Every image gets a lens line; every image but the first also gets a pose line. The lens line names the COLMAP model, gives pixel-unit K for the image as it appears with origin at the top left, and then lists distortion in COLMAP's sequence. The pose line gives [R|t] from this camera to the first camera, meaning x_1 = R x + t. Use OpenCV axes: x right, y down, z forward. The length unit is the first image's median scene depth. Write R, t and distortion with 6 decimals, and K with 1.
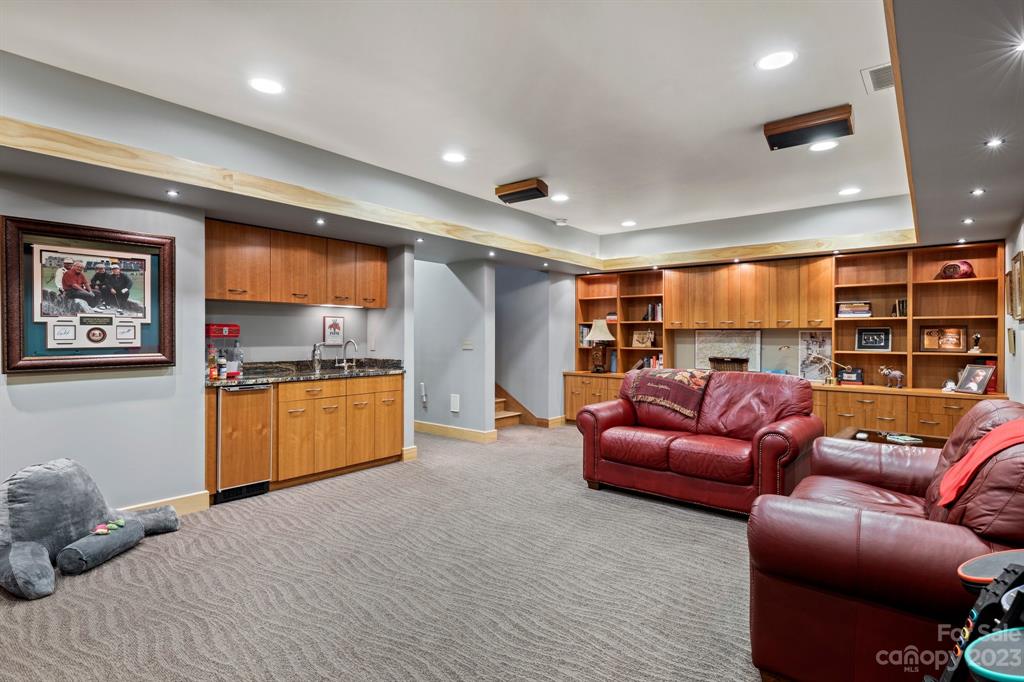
lens RADIAL K [[513.0, 0, 512.0], [0, 513.0, 341.0], [0, 0, 1]] dist [-0.000009, 0.000109]
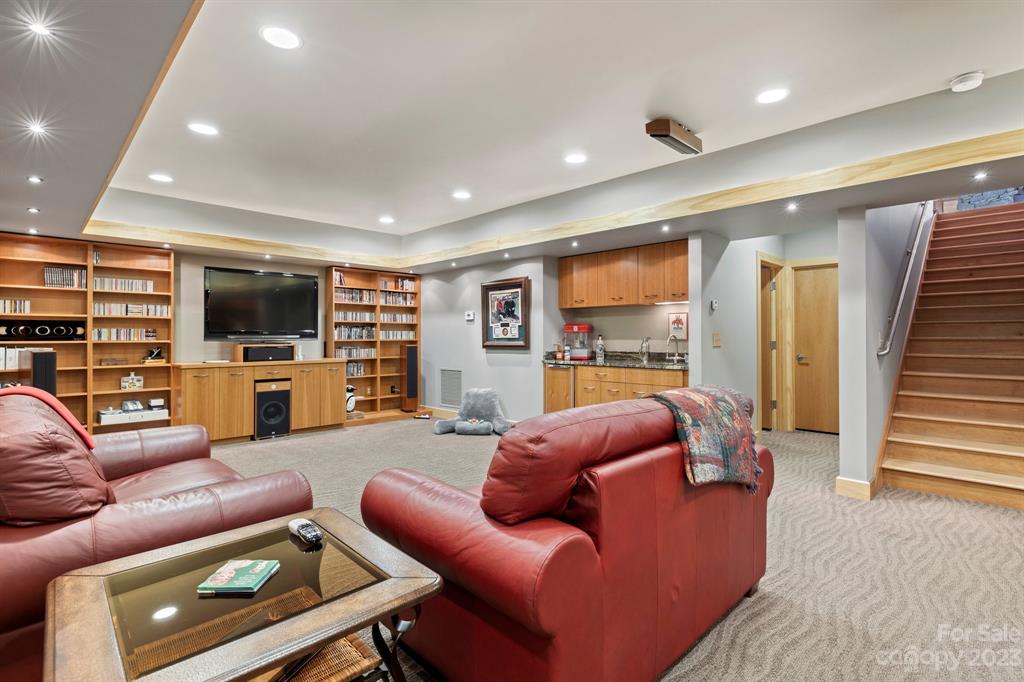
lens RADIAL K [[484.7, 0, 512.0], [0, 484.7, 341.0], [0, 0, 1]] dist [-0.001438, -0.000278]
pose [[-0.102636, 0.005947, -0.994701, 1.020861], [-0.008783, 0.999938, 0.006885, 0.010272], [0.994680, 0.009443, -0.102577, 1.128826]]
